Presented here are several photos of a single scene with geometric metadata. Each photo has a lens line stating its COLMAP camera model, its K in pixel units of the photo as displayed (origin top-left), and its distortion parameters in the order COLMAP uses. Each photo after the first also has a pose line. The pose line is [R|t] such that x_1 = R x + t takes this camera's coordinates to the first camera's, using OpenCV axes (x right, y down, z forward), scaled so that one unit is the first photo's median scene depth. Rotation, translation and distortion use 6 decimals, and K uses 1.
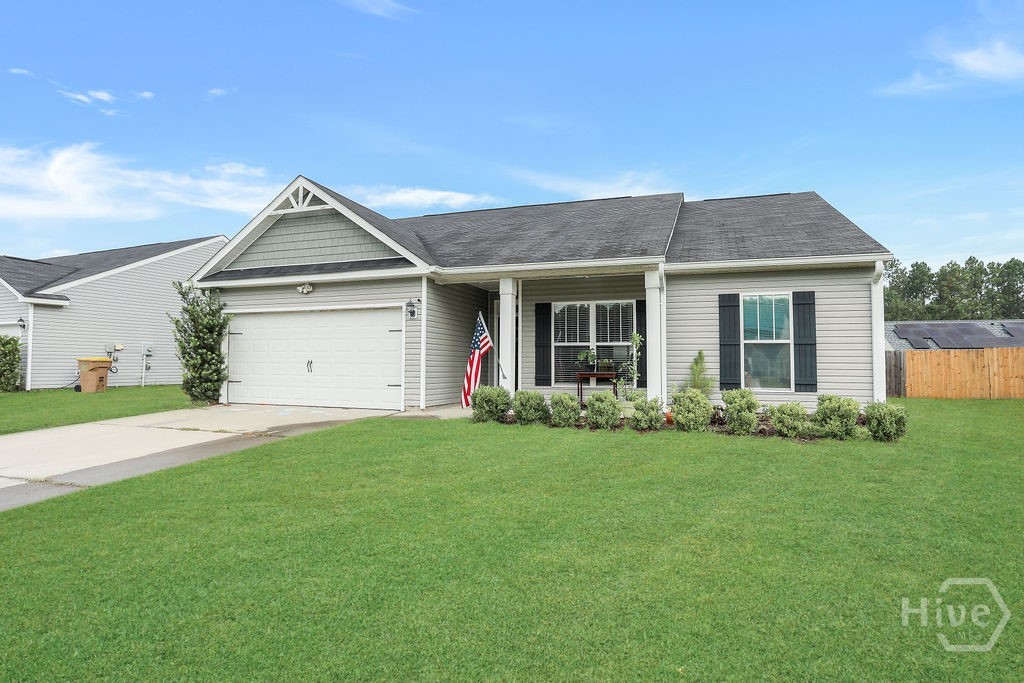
lens RADIAL K [[493.4, 0, 528.3], [0, 493.4, 341.0], [0, 0, 1]] dist [-0.027616, 0.000791]
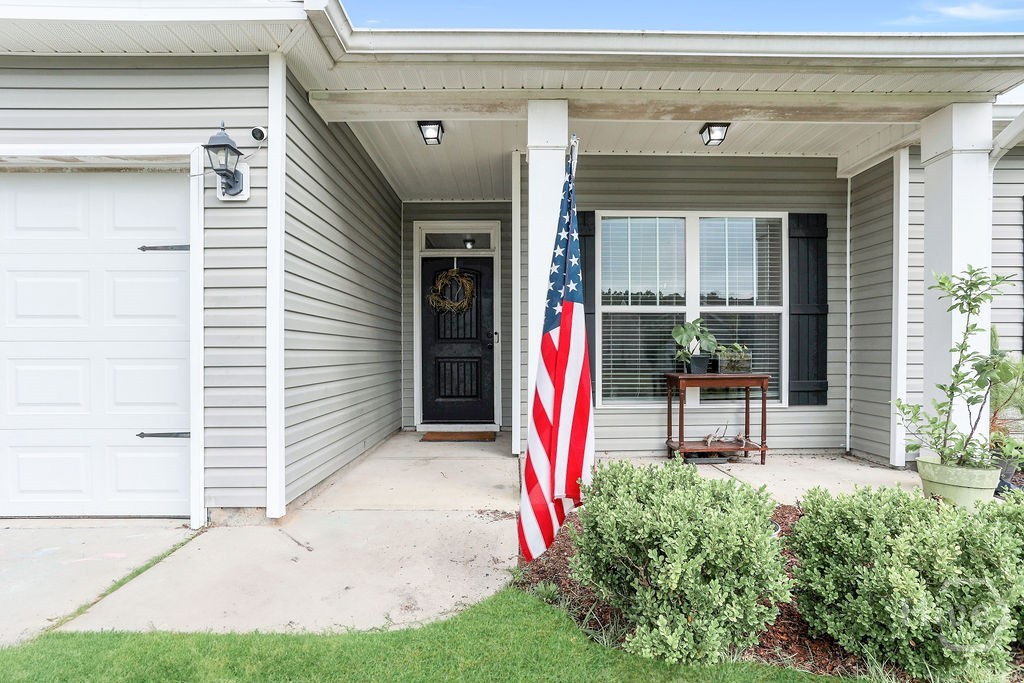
lens RADIAL K [[487.8, 0, 512.9], [0, 487.8, 348.4], [0, 0, 1]] dist [0.000101, 0.000134]
pose [[0.950956, -0.005239, 0.309283, -0.167983], [-0.007357, 0.999191, 0.039544, 0.026638], [-0.309240, -0.039880, 0.950148, 0.677251]]
